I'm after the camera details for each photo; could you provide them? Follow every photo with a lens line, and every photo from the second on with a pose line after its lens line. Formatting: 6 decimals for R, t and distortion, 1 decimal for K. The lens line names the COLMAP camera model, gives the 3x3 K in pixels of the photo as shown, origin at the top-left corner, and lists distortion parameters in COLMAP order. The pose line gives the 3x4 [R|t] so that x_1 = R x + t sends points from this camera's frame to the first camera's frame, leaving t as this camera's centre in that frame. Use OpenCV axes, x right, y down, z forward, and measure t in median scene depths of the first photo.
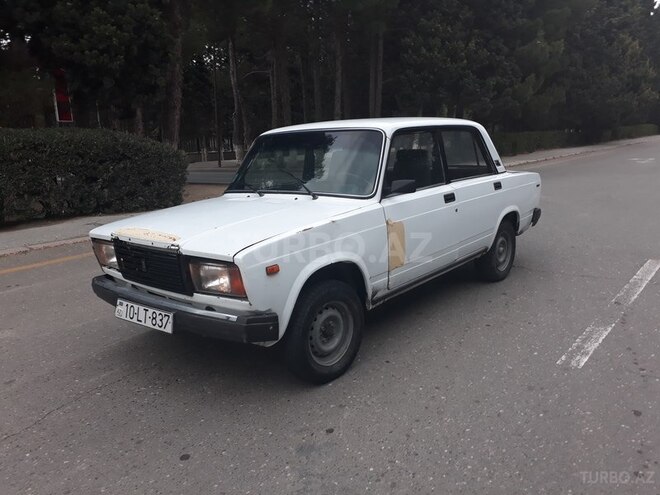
lens RADIAL K [[531.9, 0, 330.0], [0, 531.9, 247.5], [0, 0, 1]] dist [0.039500, -0.061253]
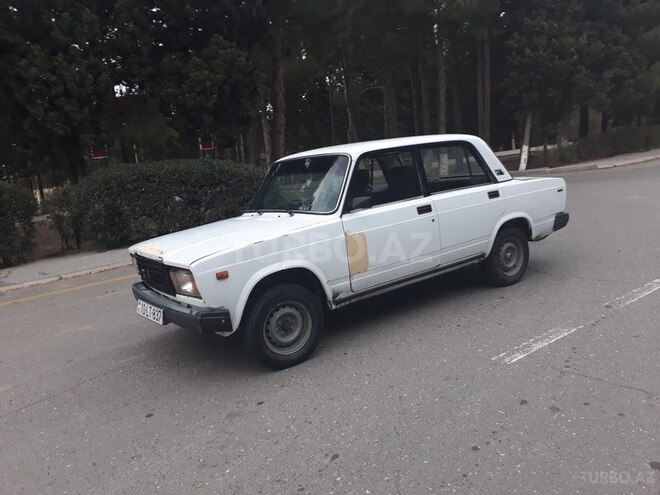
lens RADIAL K [[531.9, 0, 330.0], [0, 531.9, 247.5], [0, 0, 1]] dist [0.039500, -0.061253]
pose [[0.964907, -0.024396, -0.261456, 0.323417], [0.019726, 0.999596, -0.020471, 0.004408], [0.261850, 0.014595, 0.964998, -0.112456]]
